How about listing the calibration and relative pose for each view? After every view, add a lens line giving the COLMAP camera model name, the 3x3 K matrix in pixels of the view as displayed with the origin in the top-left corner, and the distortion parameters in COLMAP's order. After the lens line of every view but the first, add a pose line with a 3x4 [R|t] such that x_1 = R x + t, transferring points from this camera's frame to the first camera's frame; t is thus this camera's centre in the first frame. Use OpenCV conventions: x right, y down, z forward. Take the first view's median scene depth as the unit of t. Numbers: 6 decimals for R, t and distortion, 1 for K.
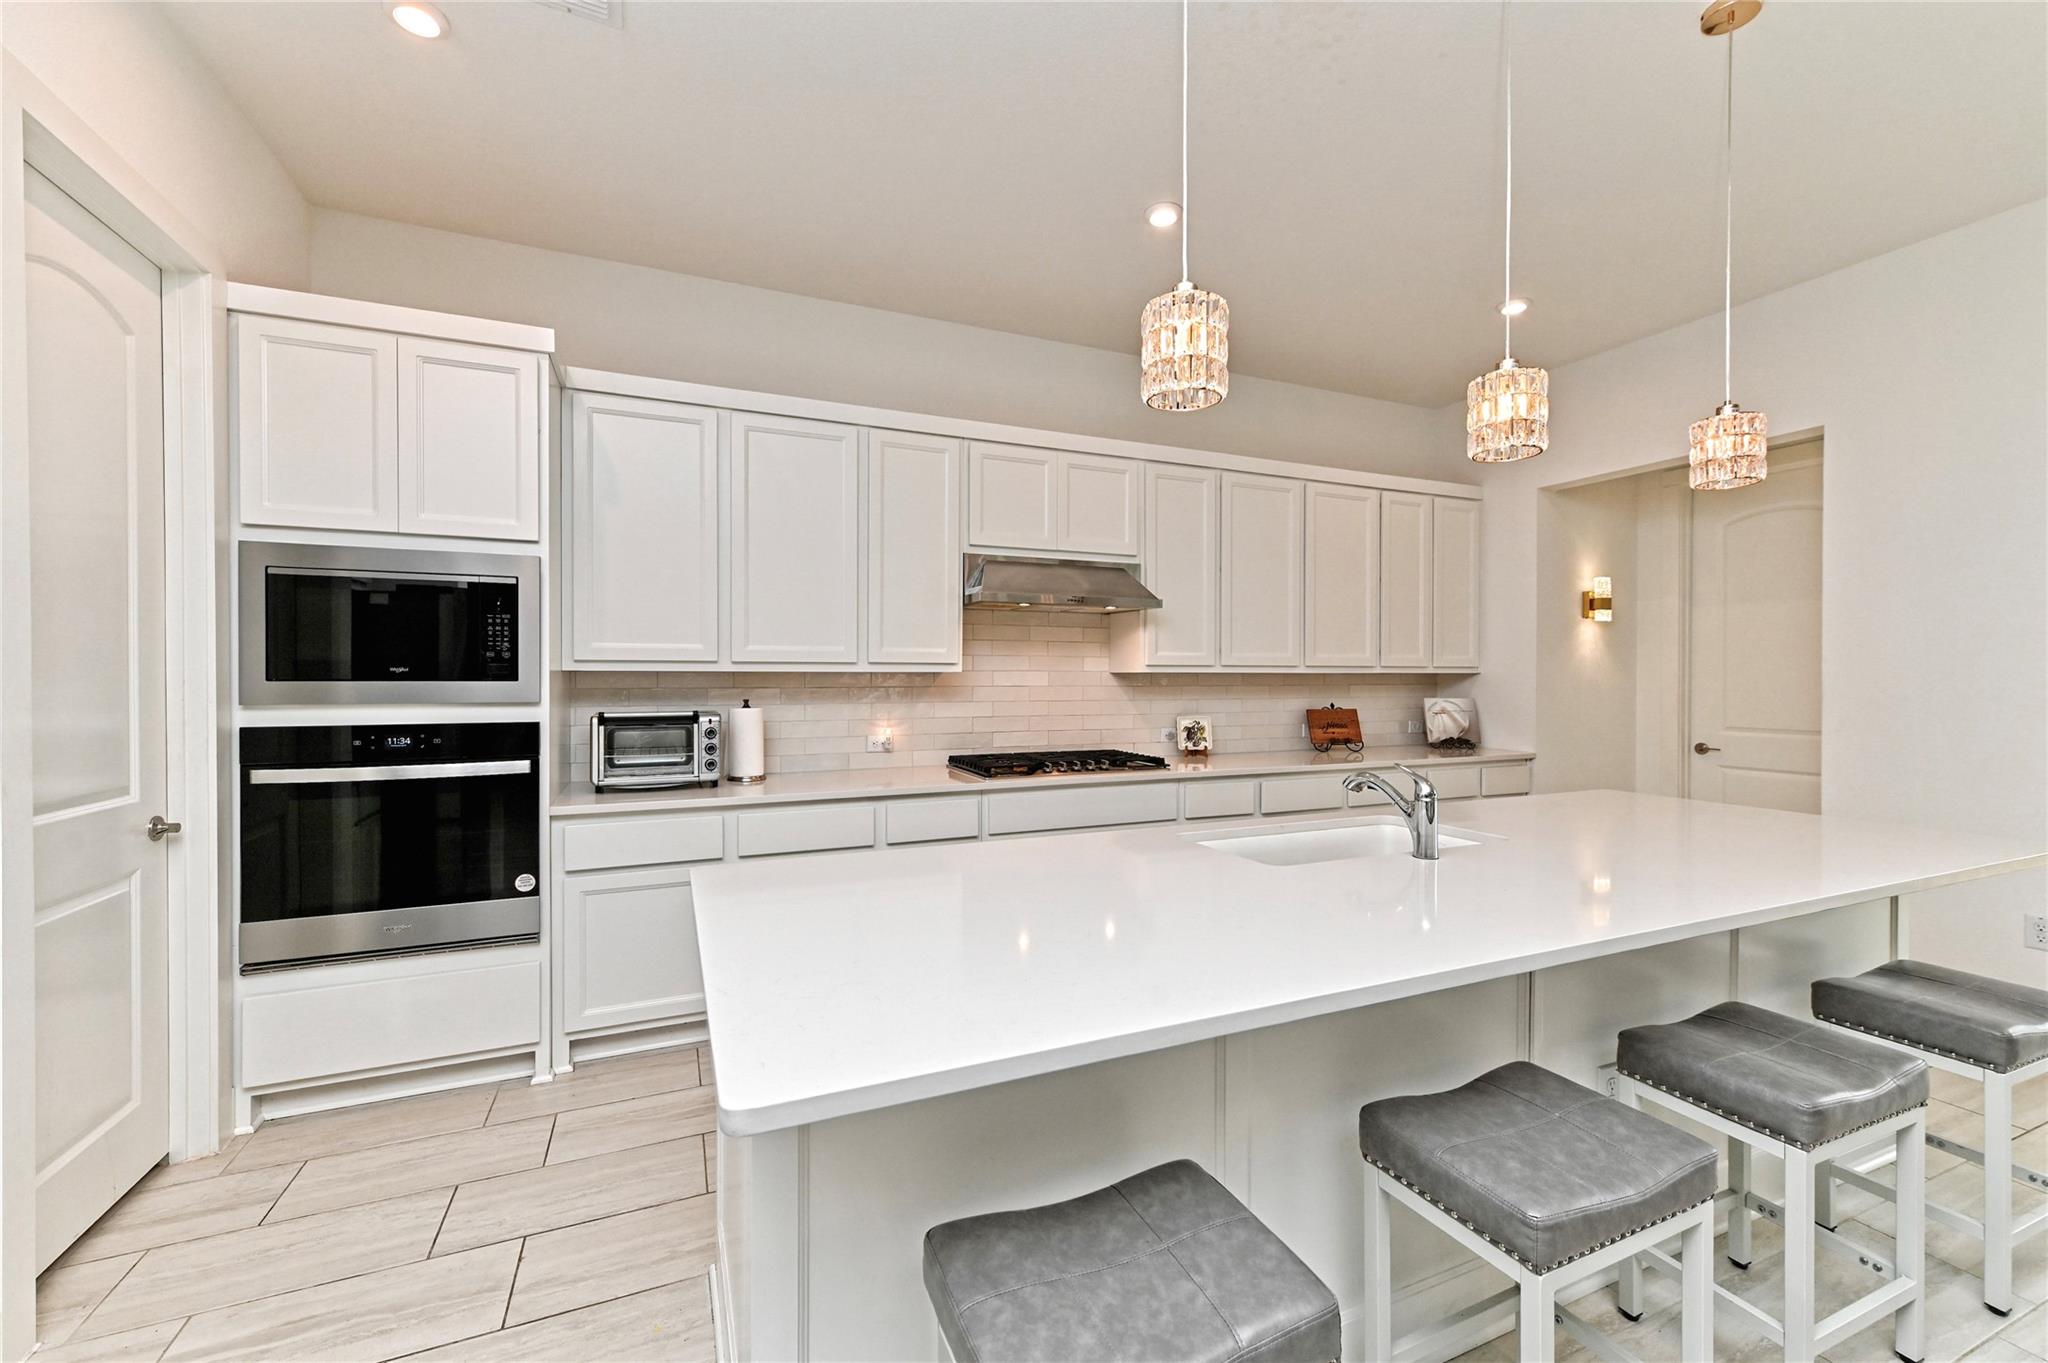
lens RADIAL K [[821.2, 0, 1018.1], [0, 821.2, 678.4], [0, 0, 1]] dist [0.001800, 0.000111]
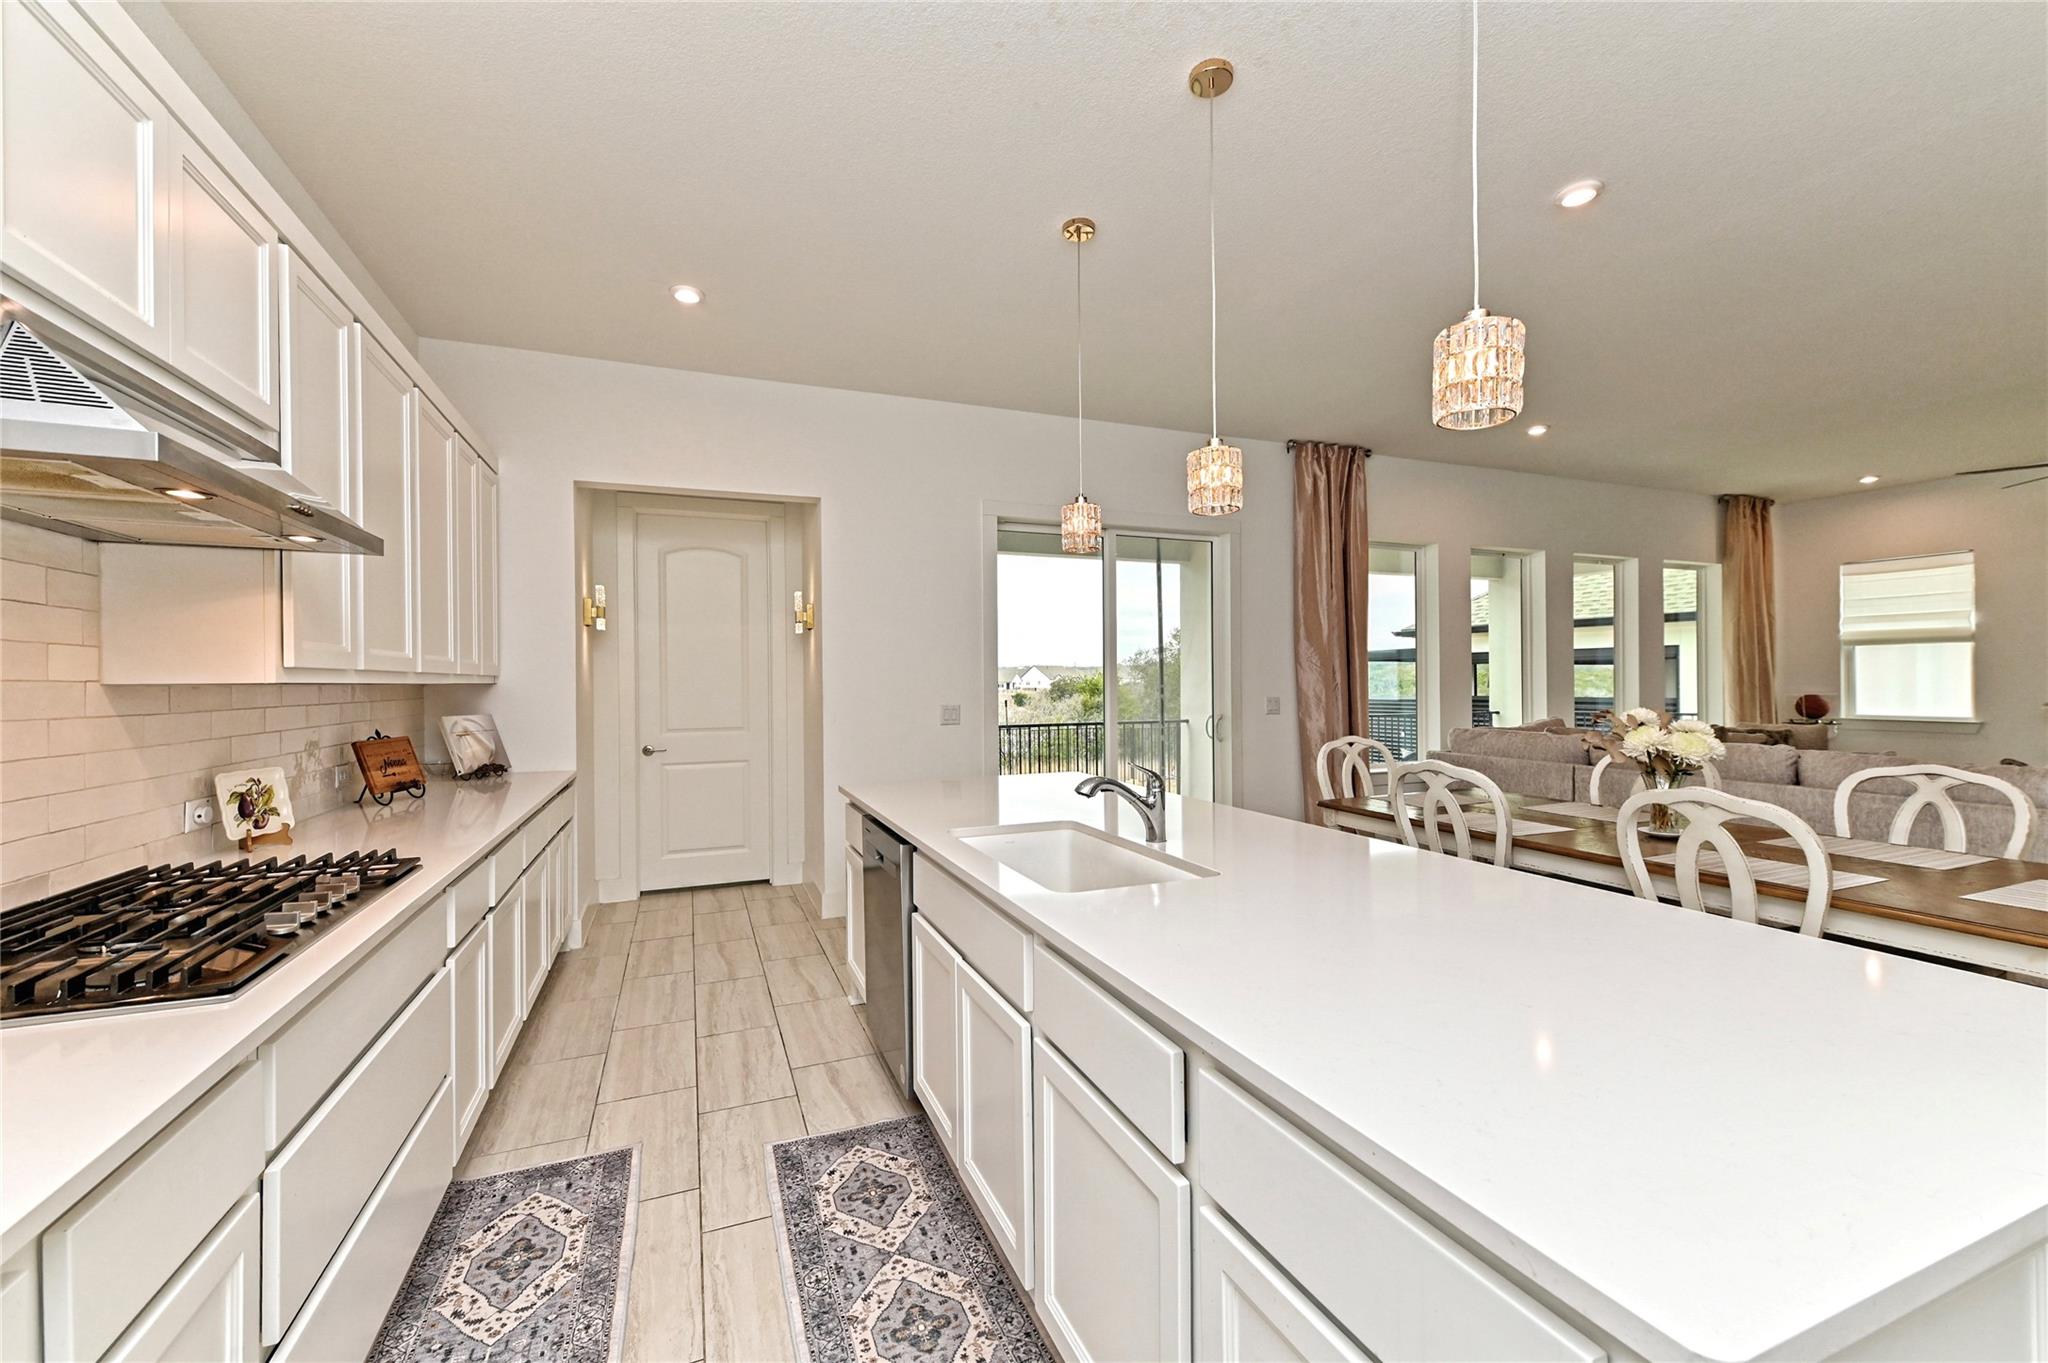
lens RADIAL K [[821.2, 0, 1018.1], [0, 821.2, 678.4], [0, 0, 1]] dist [0.001800, 0.000111]
pose [[0.022939, 0.002312, 0.999734, -0.381986], [0.014232, 0.999895, -0.002639, -0.002676], [-0.999636, 0.014289, 0.022904, 0.699388]]
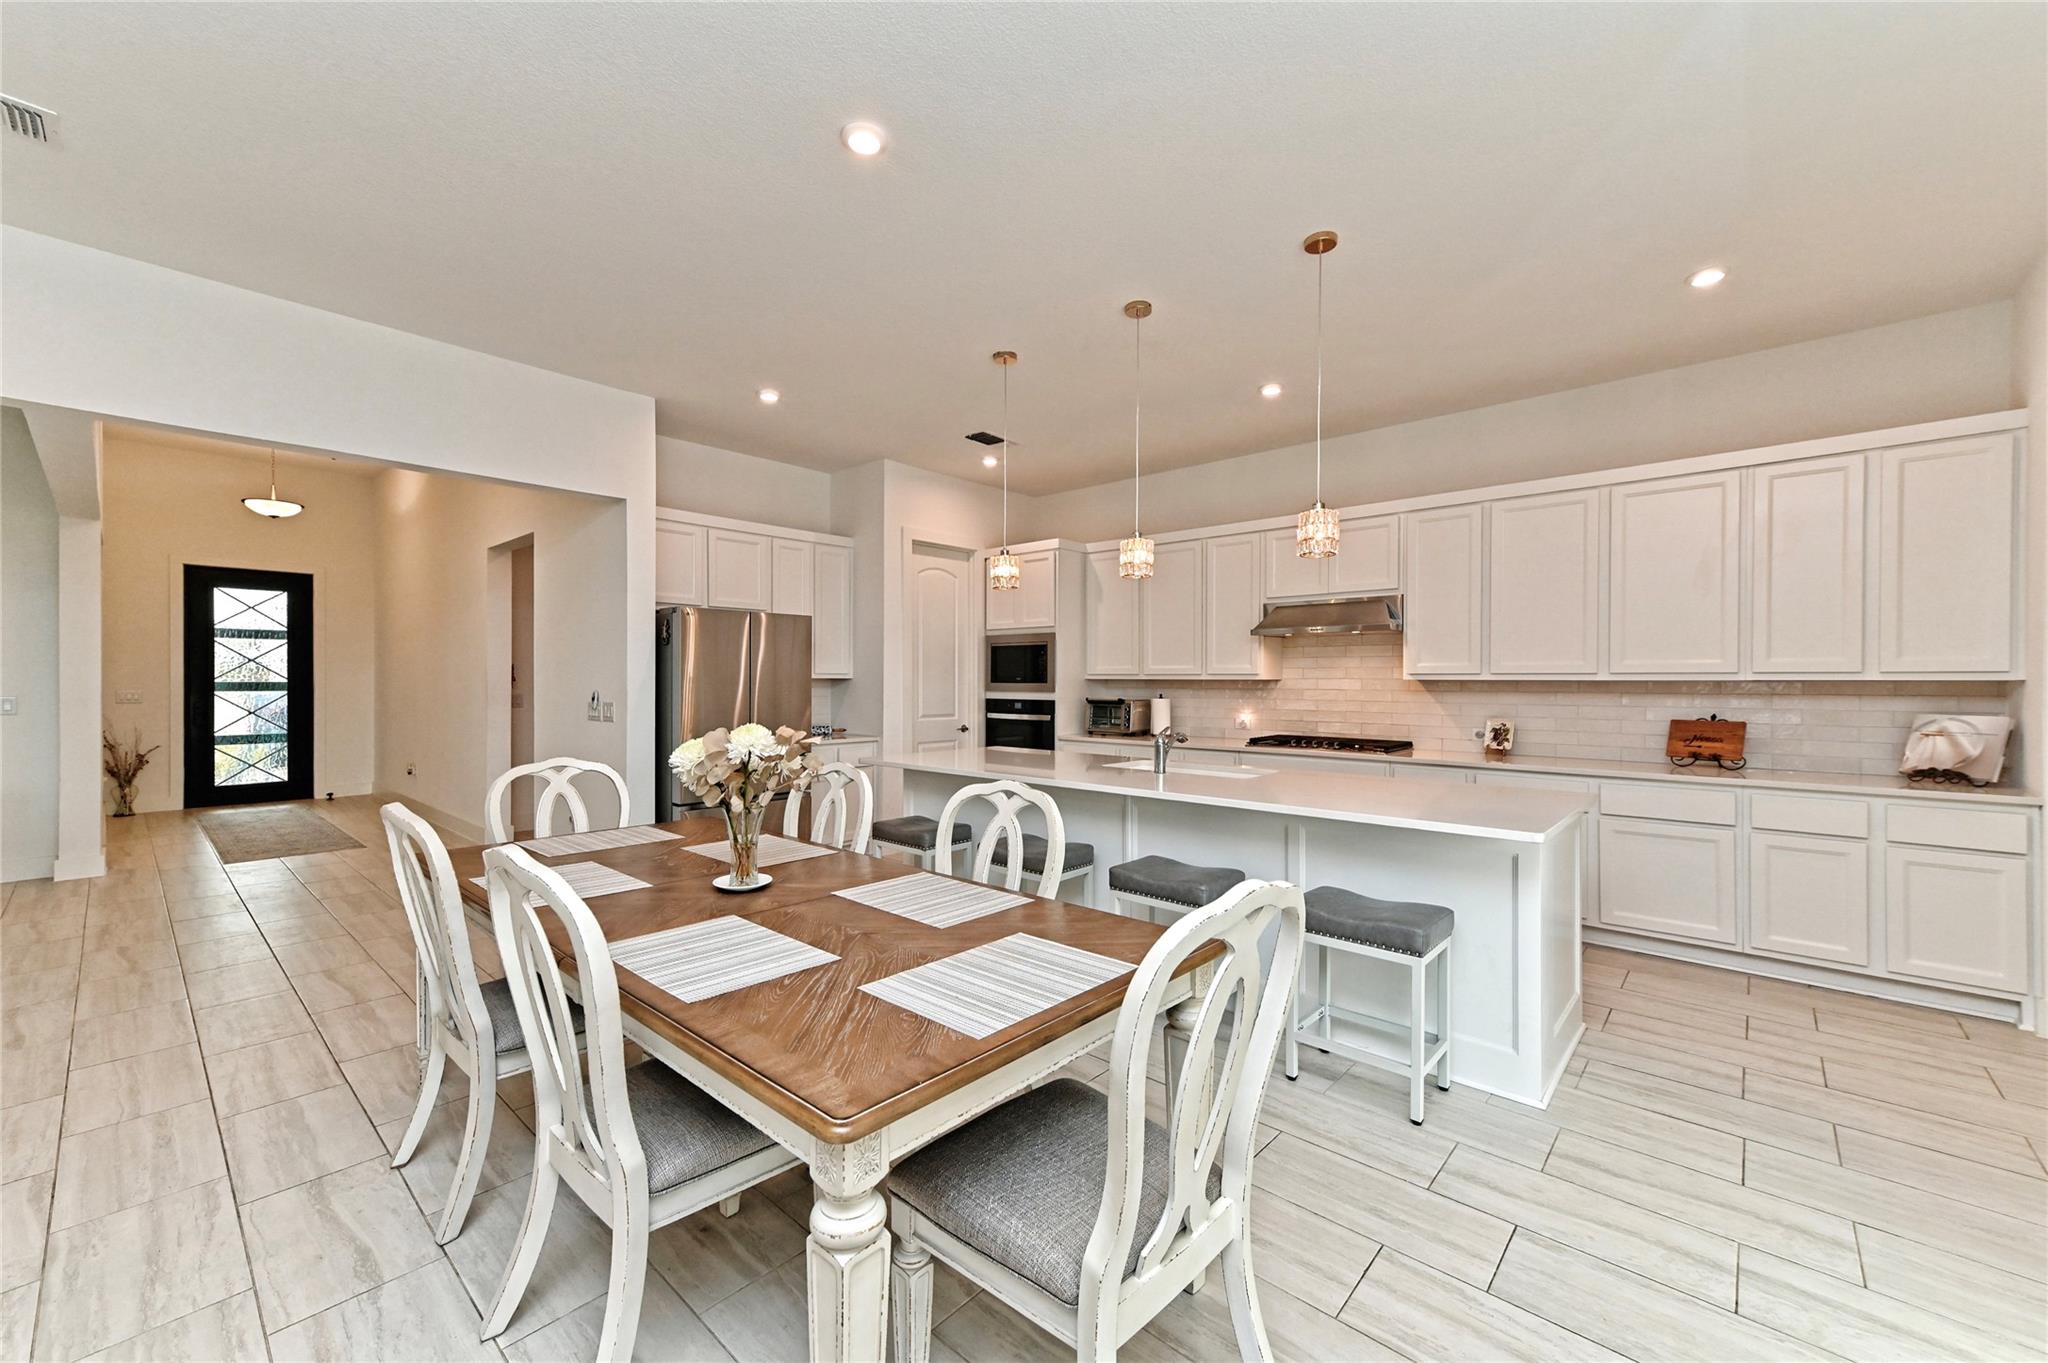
lens RADIAL K [[806.8, 0, 1020.6], [0, 806.8, 680.6], [0, 0, 1]] dist [0.019083, 0.000164]
pose [[0.416587, 0.001074, -0.909095, 1.286688], [-0.006363, 0.999978, -0.001735, -0.000110], [0.909074, 0.006507, 0.416584, -0.074838]]
